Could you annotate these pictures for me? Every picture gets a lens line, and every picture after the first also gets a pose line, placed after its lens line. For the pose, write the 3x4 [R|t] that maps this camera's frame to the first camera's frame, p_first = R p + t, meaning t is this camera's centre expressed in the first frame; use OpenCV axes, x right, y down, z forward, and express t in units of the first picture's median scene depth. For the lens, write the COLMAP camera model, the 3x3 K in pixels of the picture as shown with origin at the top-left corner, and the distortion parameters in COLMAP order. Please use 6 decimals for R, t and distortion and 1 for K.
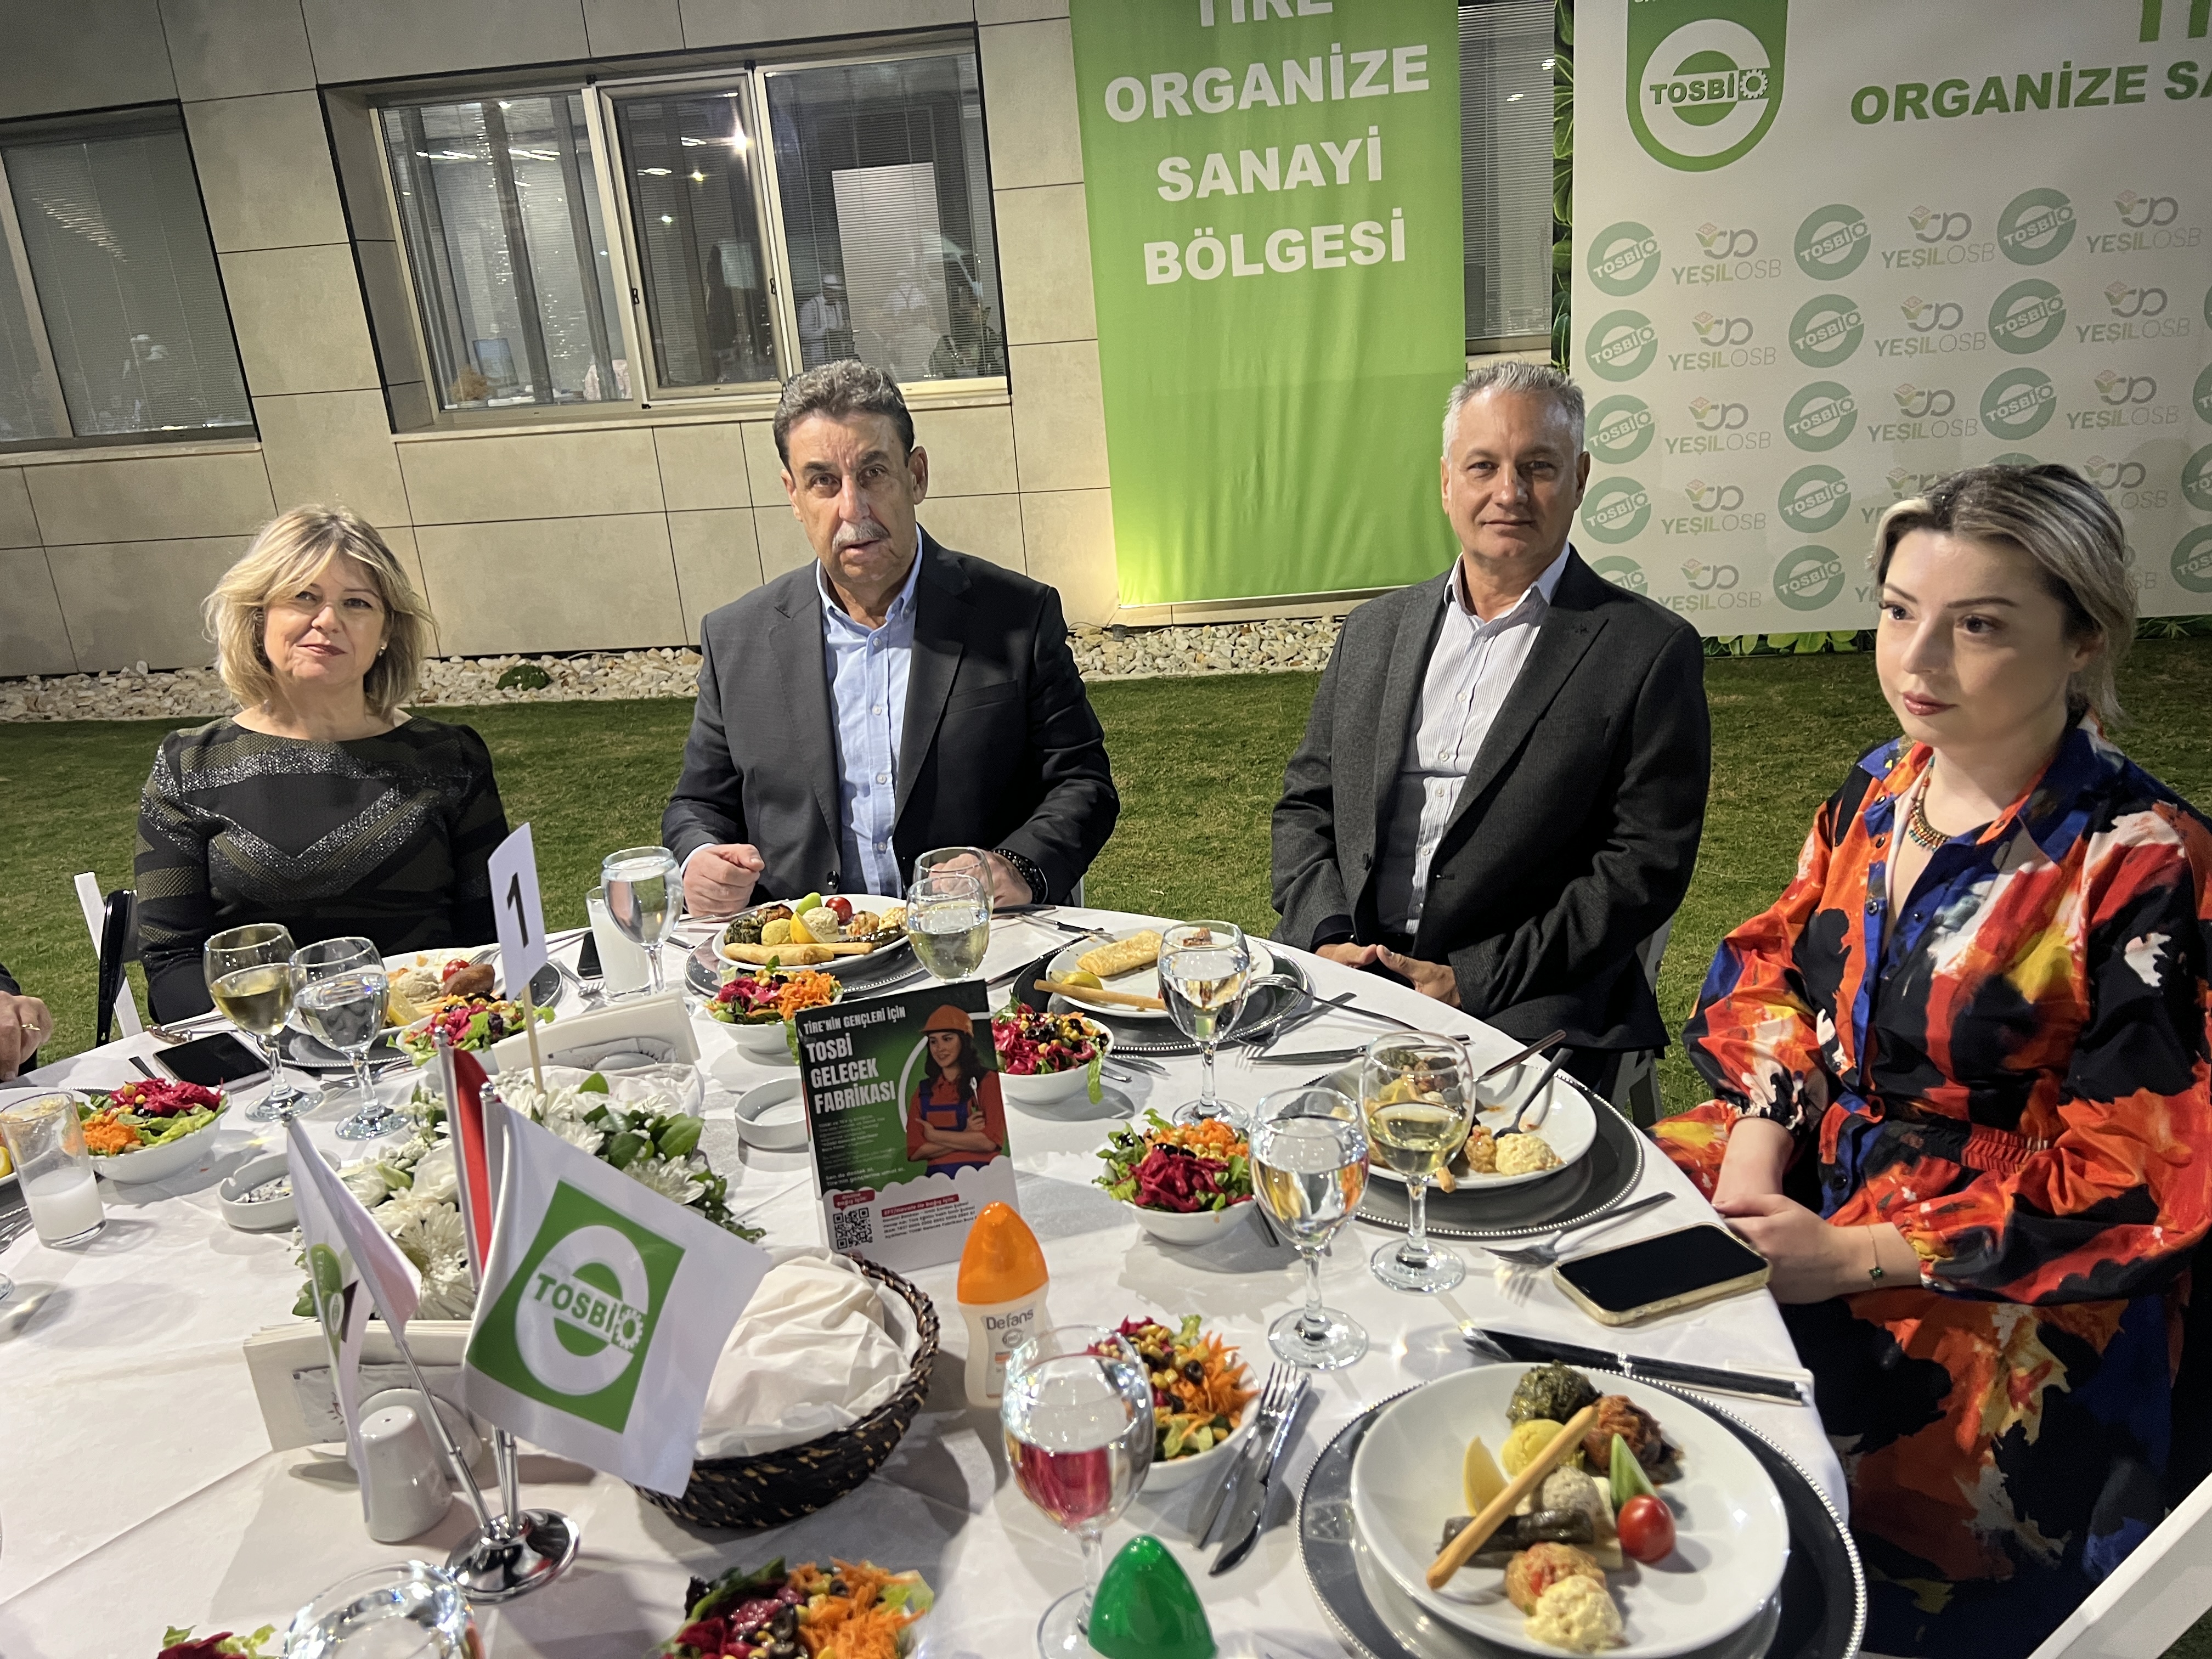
lens RADIAL K [[1679.9, 0, 1118.4], [0, 1679.9, 819.6], [0, 0, 1]] dist [0.075549, -0.080129]
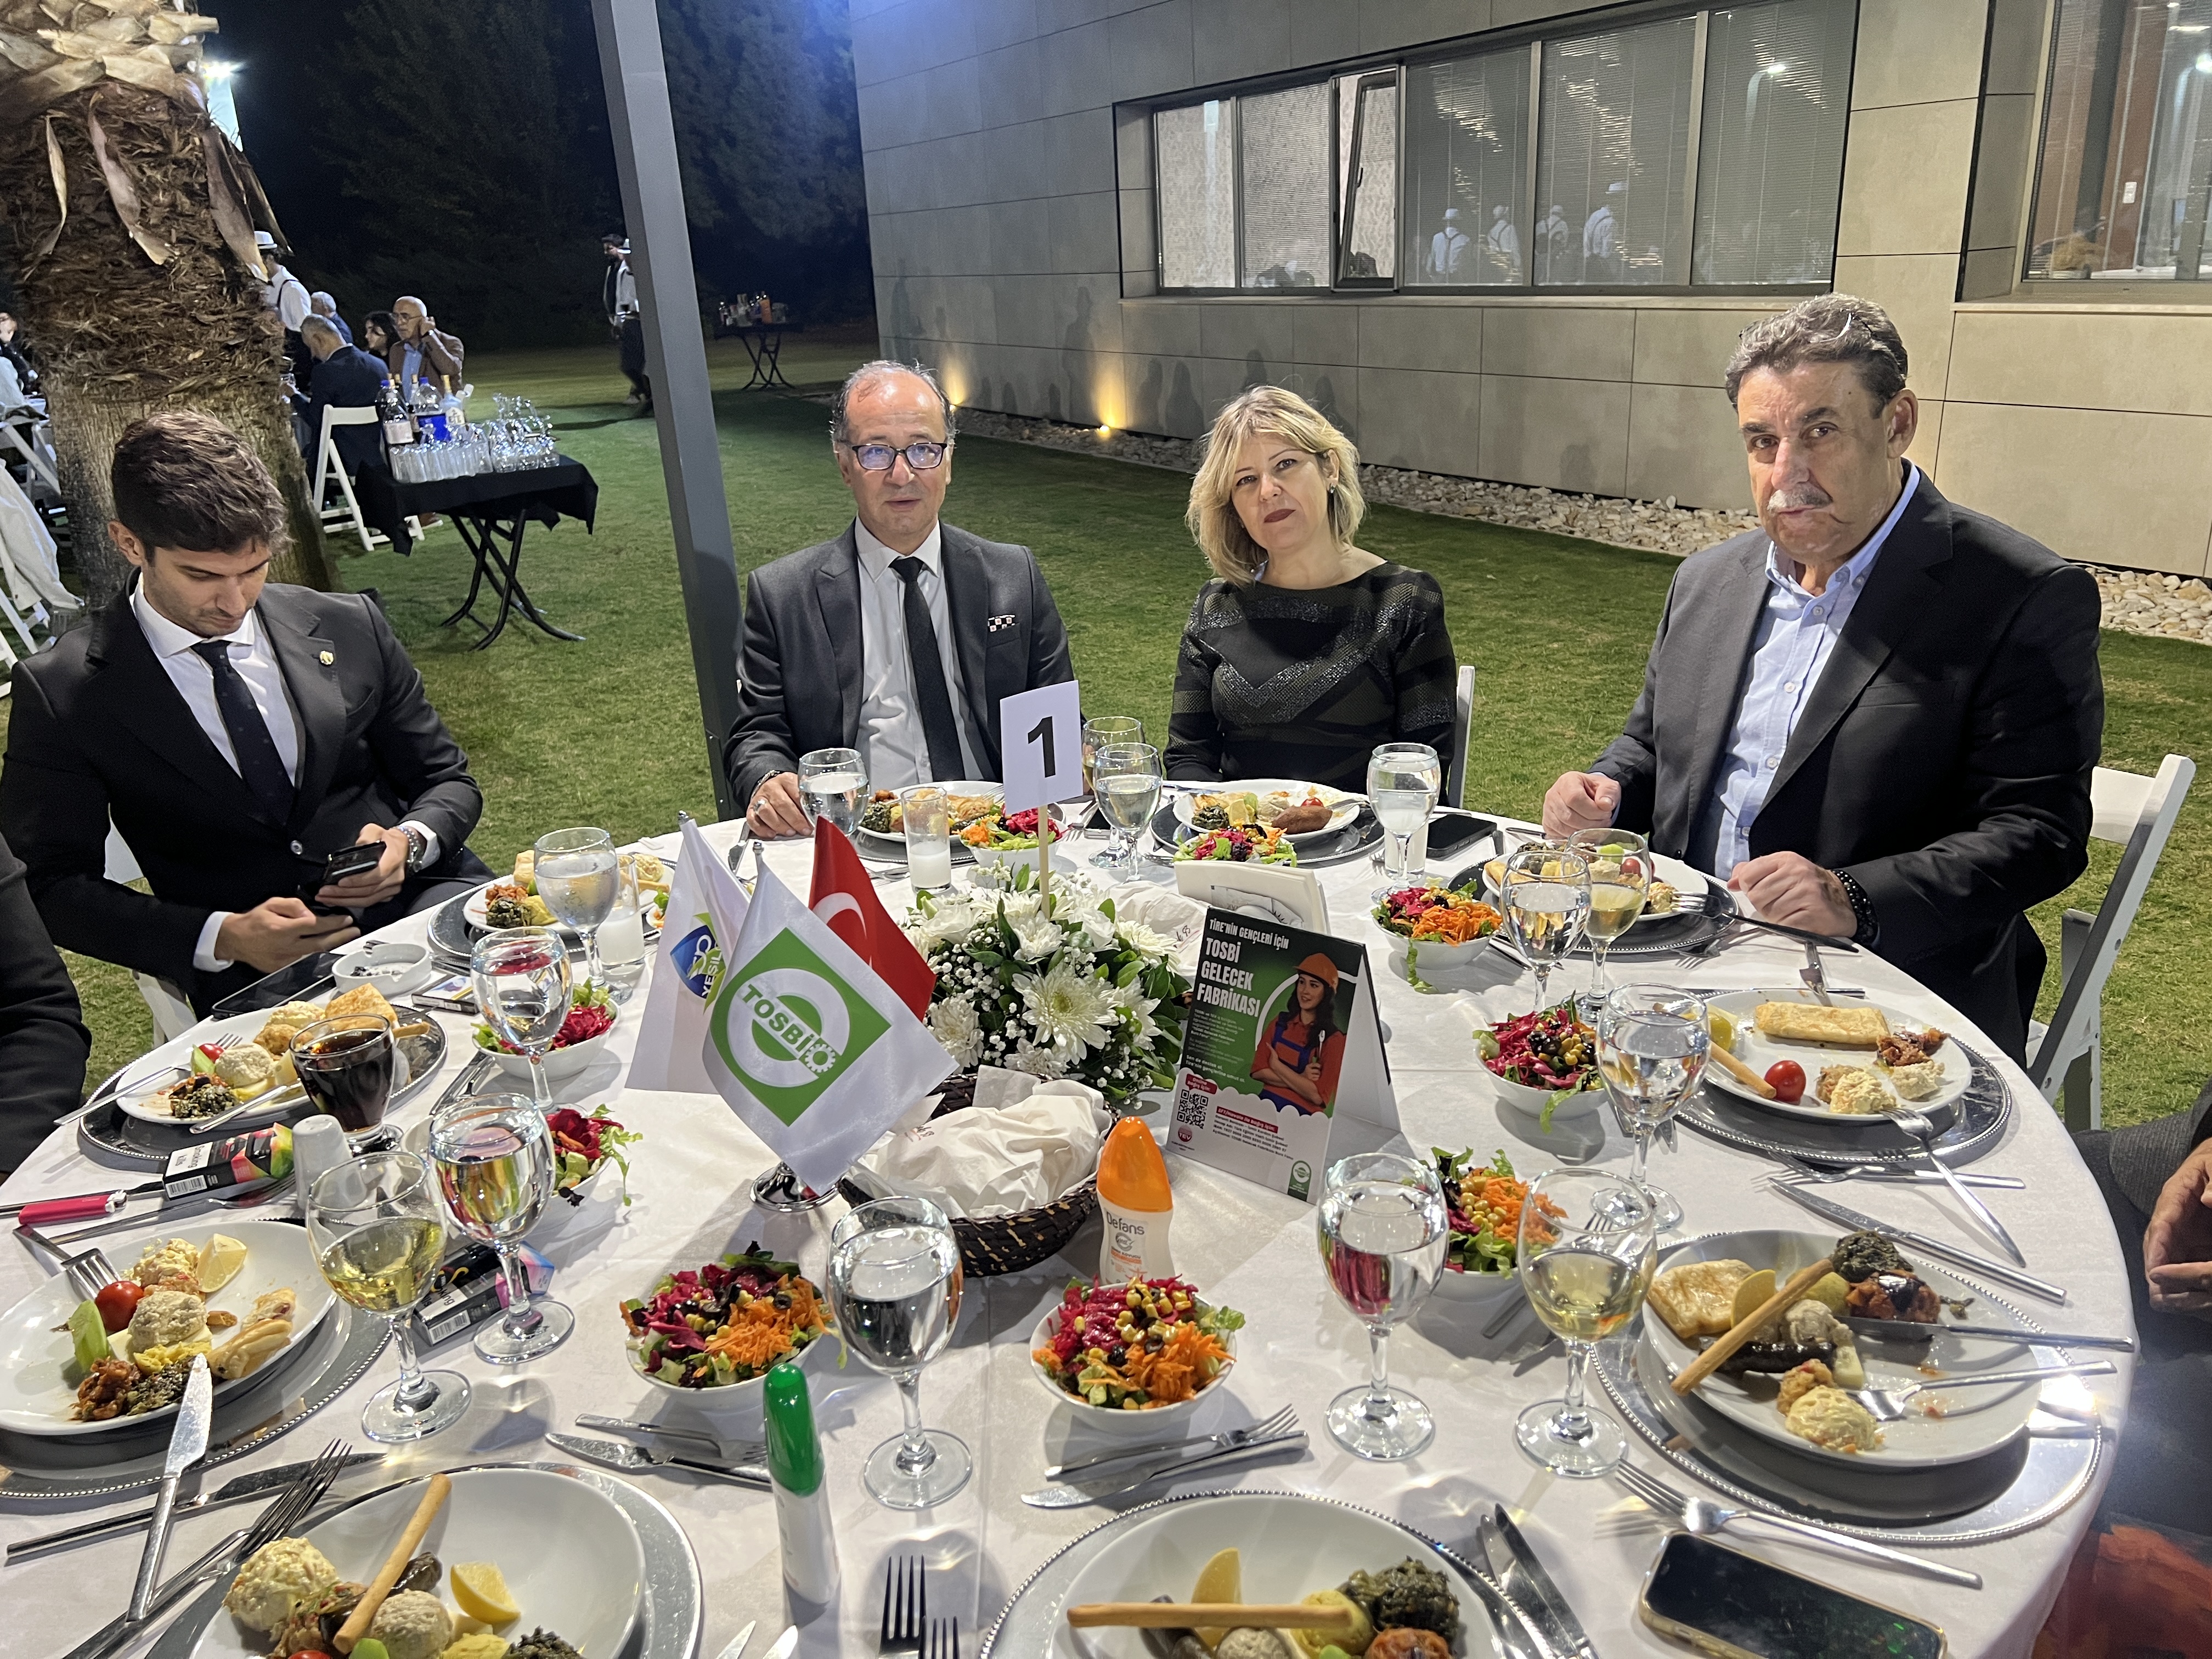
lens RADIAL K [[1679.9, 0, 1118.4], [0, 1679.9, 819.6], [0, 0, 1]] dist [0.075549, -0.080129]
pose [[0.588593, 0.307007, -0.747867, 0.398047], [-0.243182, 0.949478, 0.198379, -0.098657], [0.770987, 0.065103, 0.633514, 0.176390]]
